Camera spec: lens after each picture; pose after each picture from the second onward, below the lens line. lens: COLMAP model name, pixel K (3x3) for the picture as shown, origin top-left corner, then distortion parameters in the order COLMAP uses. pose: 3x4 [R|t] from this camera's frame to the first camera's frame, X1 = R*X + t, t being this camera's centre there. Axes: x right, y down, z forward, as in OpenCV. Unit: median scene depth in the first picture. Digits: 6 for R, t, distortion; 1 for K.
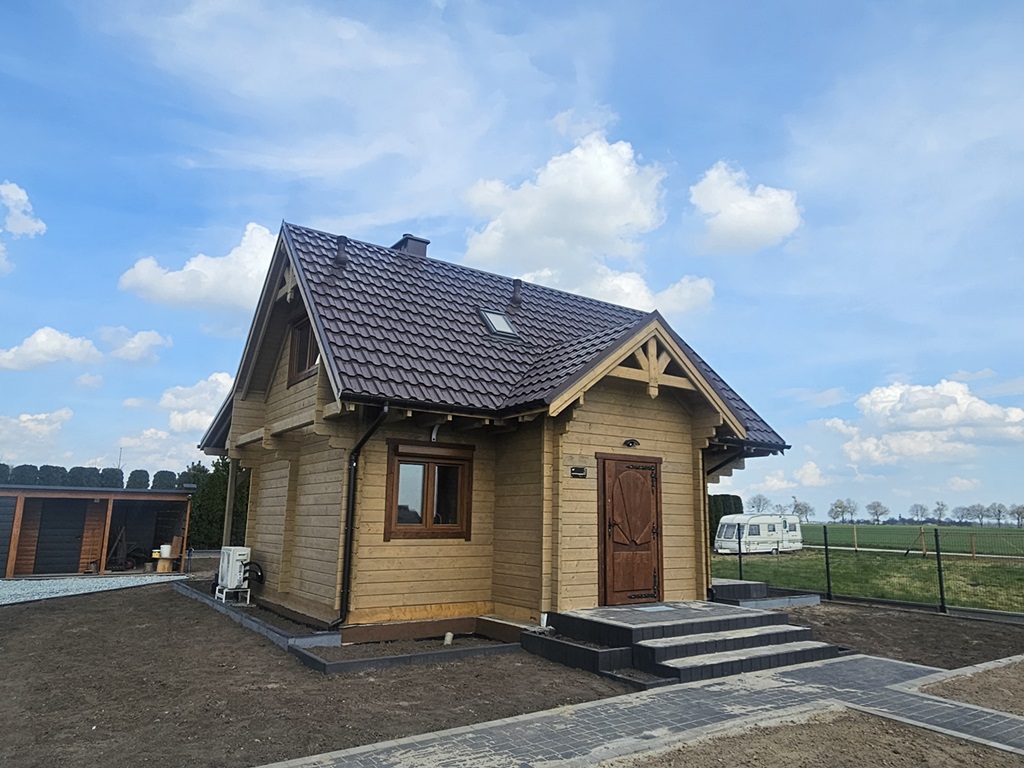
lens RADIAL K [[704.4, 0, 512.0], [0, 704.4, 384.0], [0, 0, 1]] dist [-0.021782, 0.000890]
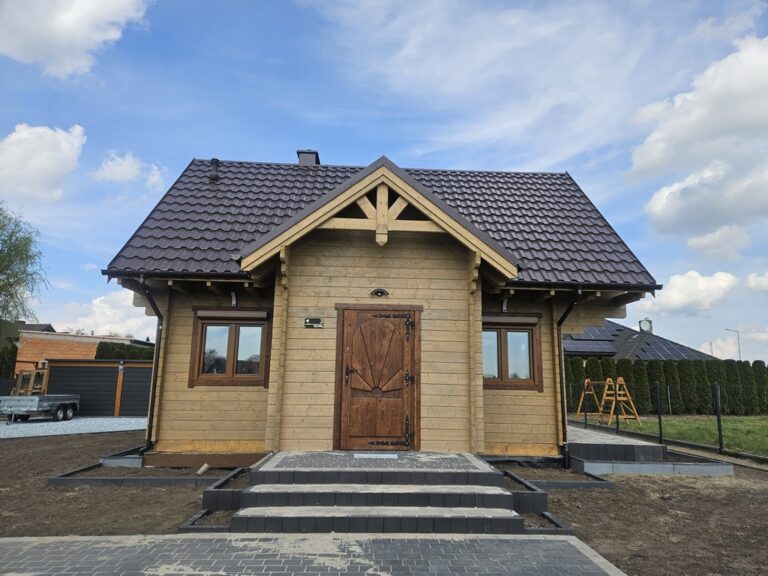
lens RADIAL K [[509.8, 0, 385.3], [0, 509.8, 300.9], [0, 0, 1]] dist [0.056498, -0.001959]
pose [[0.851001, -0.085743, -0.518117, 0.570017], [0.096665, 0.995299, -0.005940, 0.103133], [0.516191, -0.045029, 0.855289, 0.379046]]
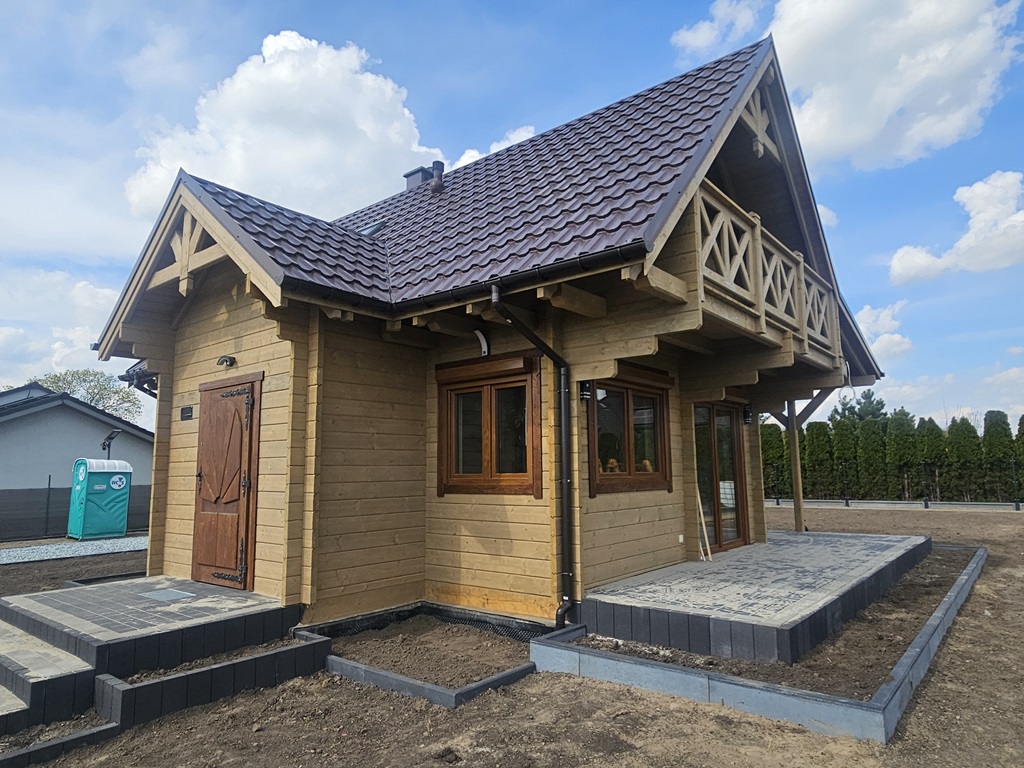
lens RADIAL K [[704.4, 0, 512.0], [0, 704.4, 384.0], [0, 0, 1]] dist [-0.021782, 0.000890]
pose [[0.332394, -0.163212, -0.928911, 0.932421], [0.198074, 0.975028, -0.100438, 0.238230], [0.922107, -0.150608, 0.356421, 1.031530]]
